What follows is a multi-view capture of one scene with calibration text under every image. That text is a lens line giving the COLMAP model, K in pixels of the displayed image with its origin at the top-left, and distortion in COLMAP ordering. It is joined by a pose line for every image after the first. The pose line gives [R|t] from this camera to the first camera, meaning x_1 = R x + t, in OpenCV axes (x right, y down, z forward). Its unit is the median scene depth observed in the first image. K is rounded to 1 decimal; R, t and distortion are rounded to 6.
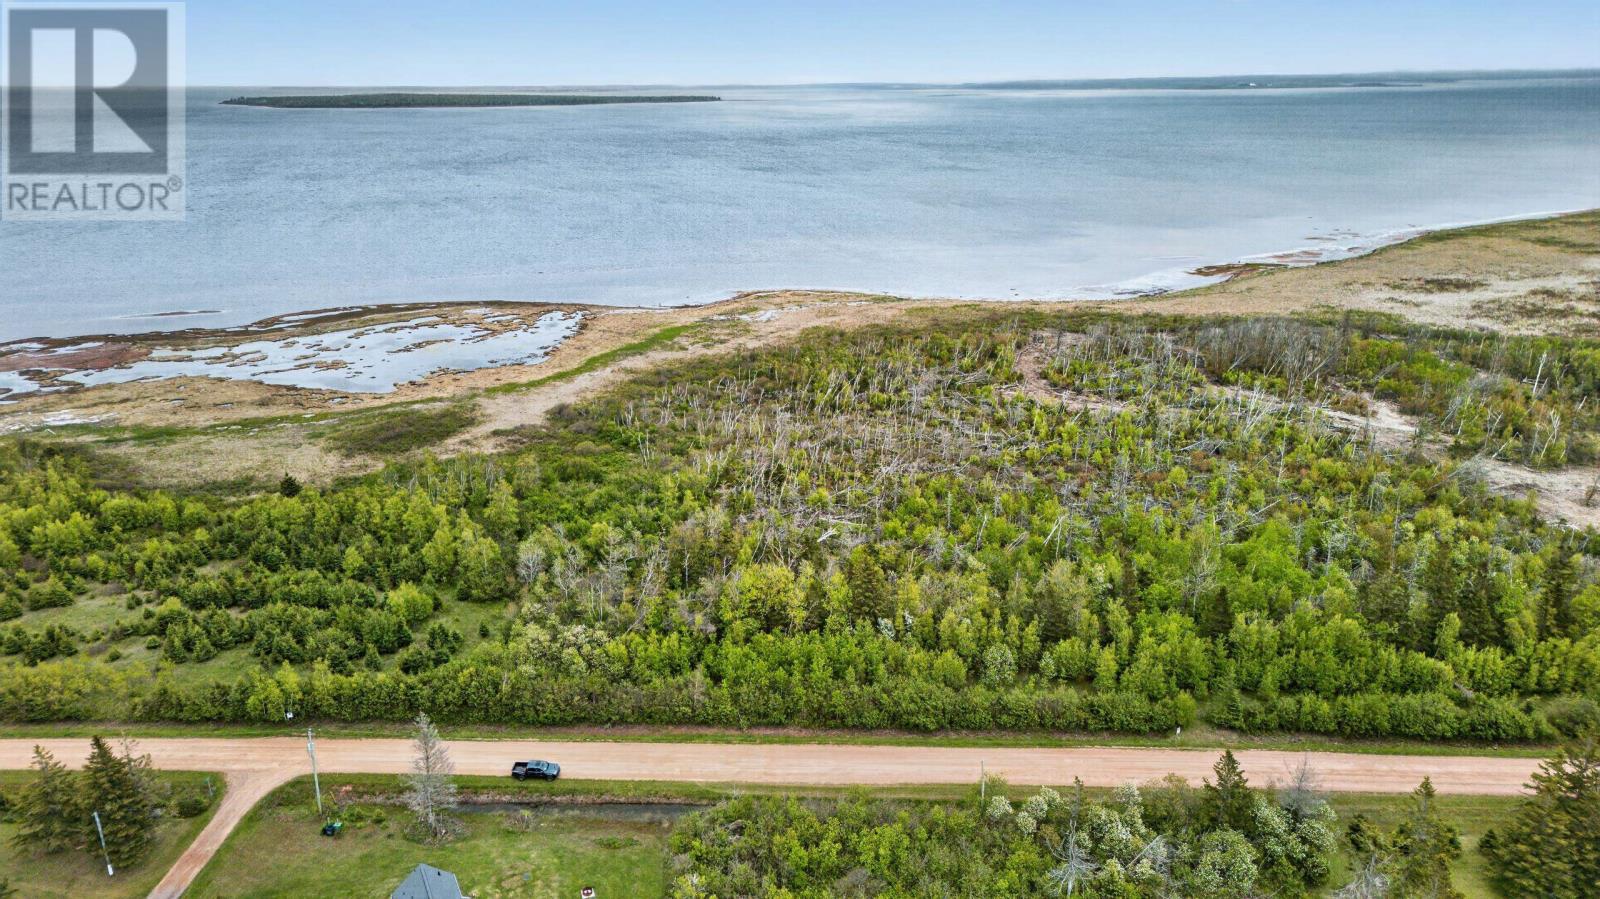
lens RADIAL K [[1107.9, 0, 800.0], [0, 1107.9, 449.5], [0, 0, 1]] dist [0.084231, -0.081261]
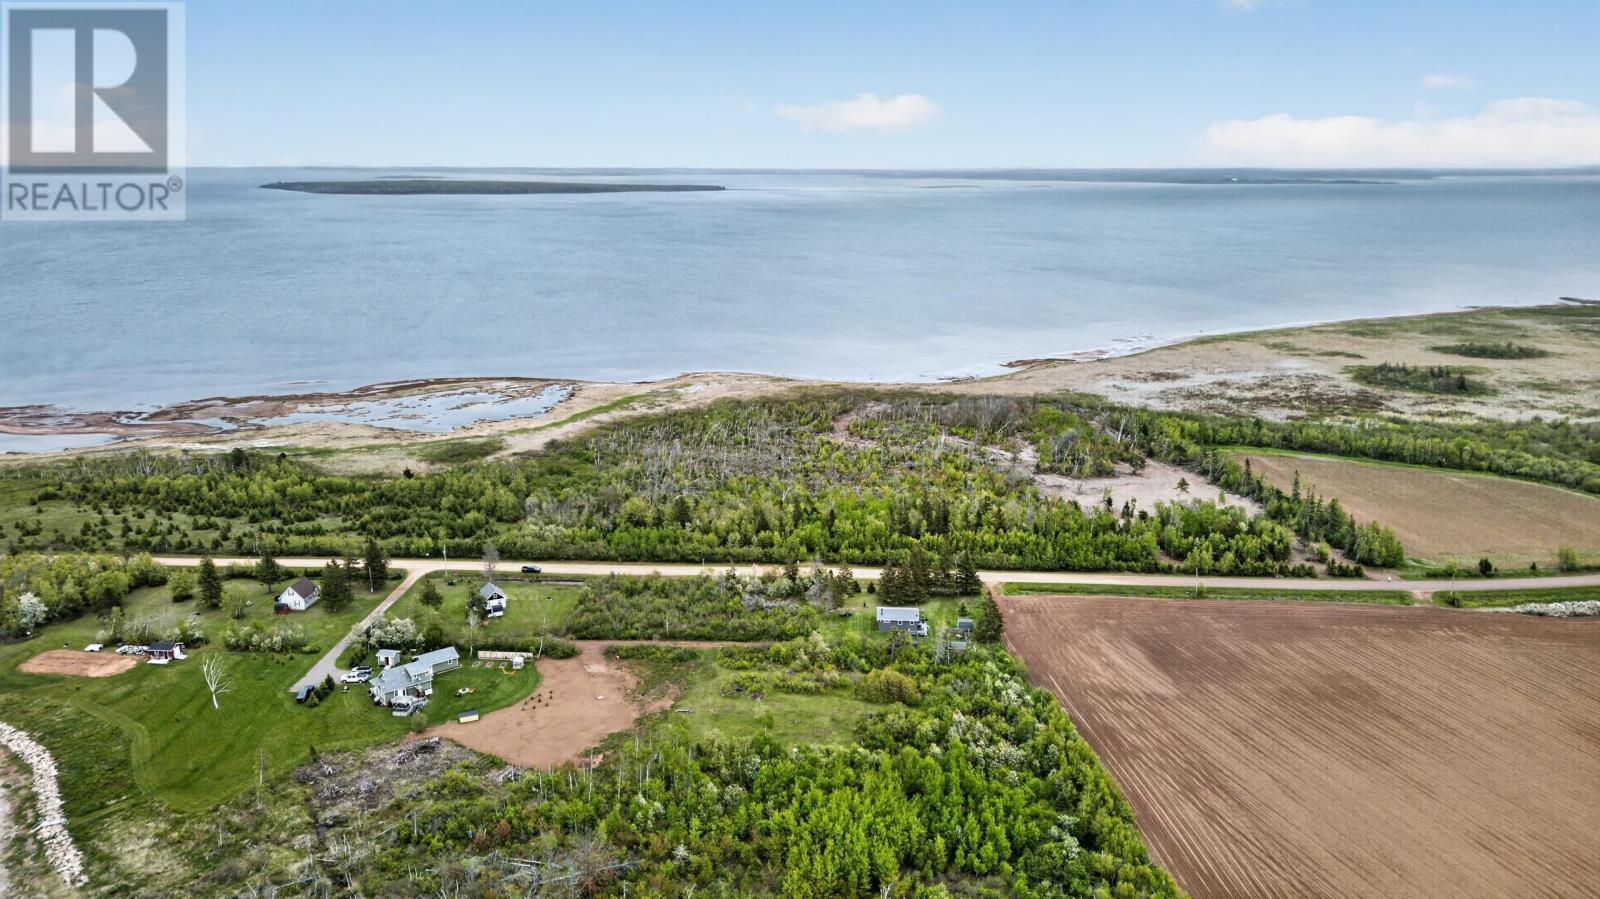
lens RADIAL K [[1107.9, 0, 800.0], [0, 1107.9, 449.5], [0, 0, 1]] dist [0.084231, -0.081261]
pose [[0.999862, 0.014870, -0.007340, 0.172009], [-0.015330, 0.997620, -0.067221, 0.082062], [0.006323, 0.067325, 0.997711, -0.679748]]
